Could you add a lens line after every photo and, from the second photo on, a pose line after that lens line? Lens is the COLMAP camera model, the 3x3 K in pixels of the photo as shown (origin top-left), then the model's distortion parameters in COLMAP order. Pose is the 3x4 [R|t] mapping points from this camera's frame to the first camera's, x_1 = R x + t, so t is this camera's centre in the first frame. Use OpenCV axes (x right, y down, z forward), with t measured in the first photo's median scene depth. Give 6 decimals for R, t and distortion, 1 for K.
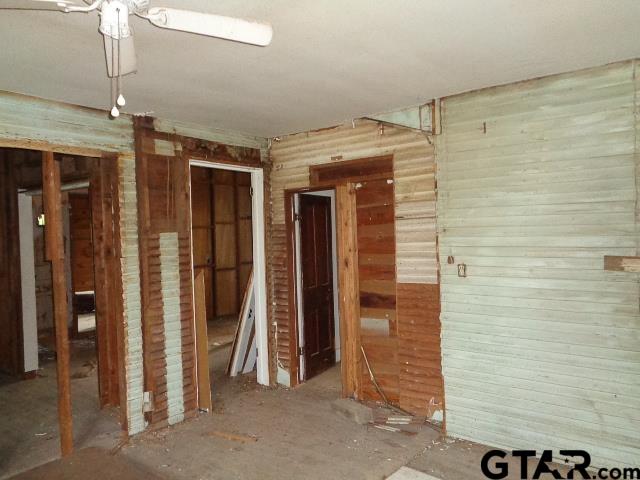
lens RADIAL K [[490.3, 0, 319.2], [0, 490.3, 237.8], [0, 0, 1]] dist [0.019666, -0.000735]
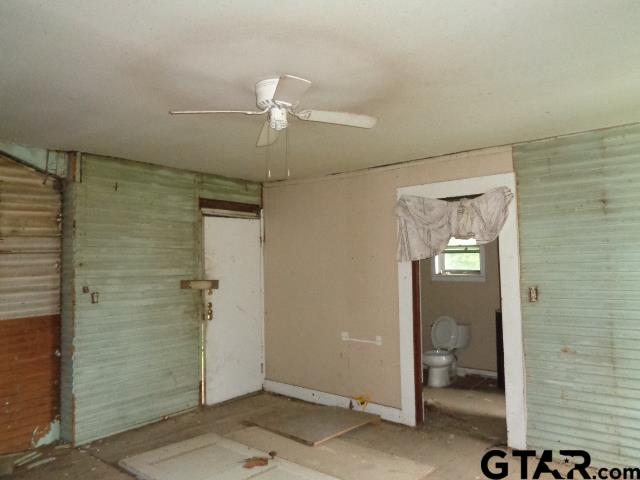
lens RADIAL K [[490.3, 0, 323.9], [0, 490.3, 241.1], [0, 0, 1]] dist [0.019666, -0.000735]
pose [[-0.005475, 0.064021, 0.997934, -0.965682], [0.024464, 0.997658, -0.063869, 0.018856], [-0.999686, 0.024063, -0.007028, 0.454369]]
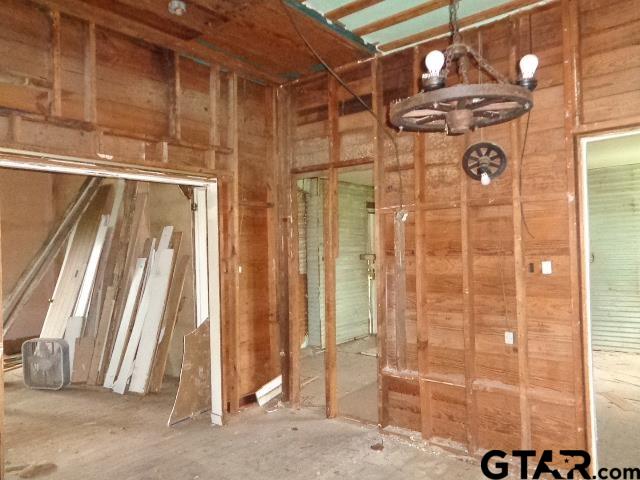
lens RADIAL K [[490.3, 0, 315.3], [0, 490.3, 238.6], [0, 0, 1]] dist [0.019666, -0.000735]
pose [[-0.017086, 0.050817, 0.998562, -1.811855], [0.033026, 0.998191, -0.050233, 0.067198], [-0.999308, 0.032120, -0.018733, 1.123542]]
